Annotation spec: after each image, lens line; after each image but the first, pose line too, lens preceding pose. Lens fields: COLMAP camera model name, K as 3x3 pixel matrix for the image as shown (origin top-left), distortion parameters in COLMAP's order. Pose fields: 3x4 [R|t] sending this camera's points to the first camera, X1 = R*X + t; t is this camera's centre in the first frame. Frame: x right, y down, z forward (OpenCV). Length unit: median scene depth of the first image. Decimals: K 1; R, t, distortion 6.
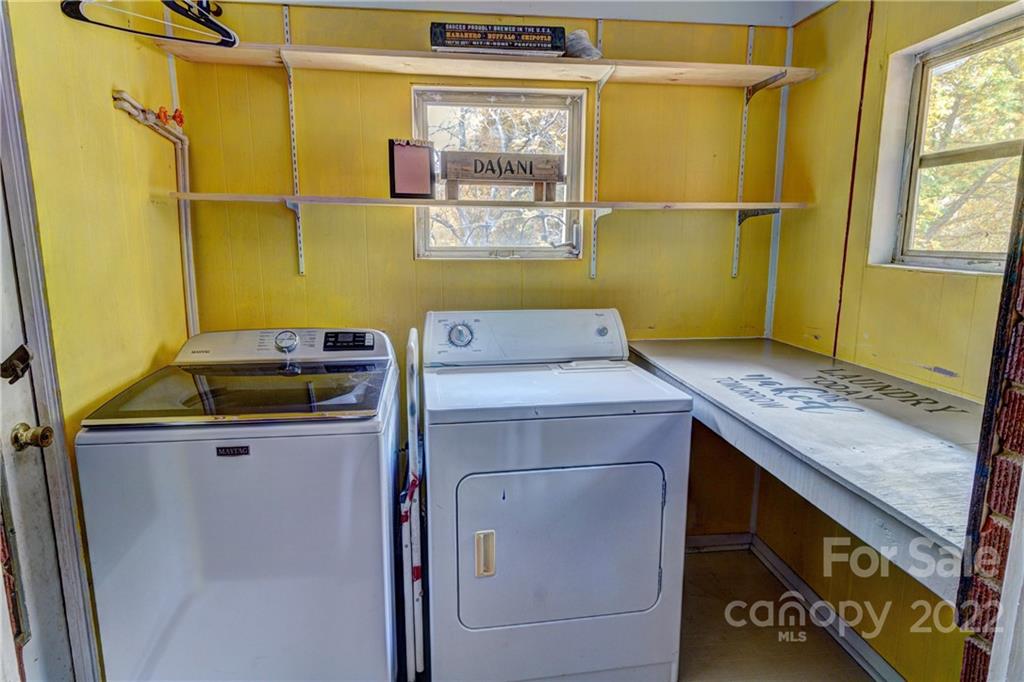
lens RADIAL K [[583.6, 0, 512.7], [0, 583.6, 337.3], [0, 0, 1]] dist [-0.000368, -0.000119]
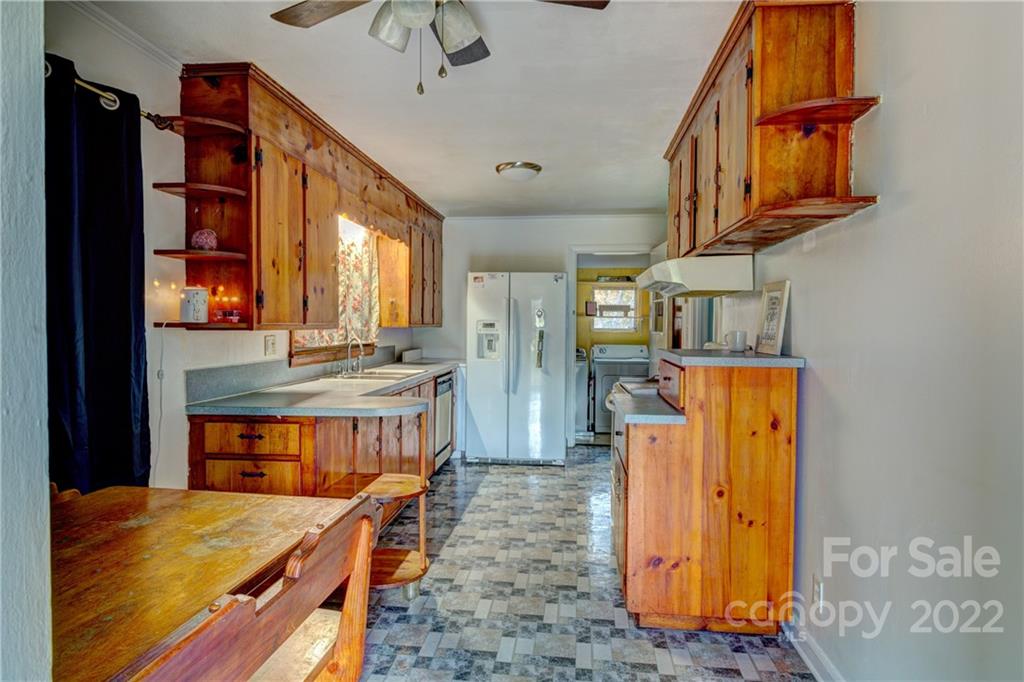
lens RADIAL K [[583.6, 0, 512.7], [0, 583.6, 337.3], [0, 0, 1]] dist [-0.000368, -0.000119]
pose [[0.975320, 0.011602, -0.220490, 0.177647], [-0.045771, 0.987550, -0.150498, 0.512319], [0.215999, 0.156876, 0.963709, -2.830301]]
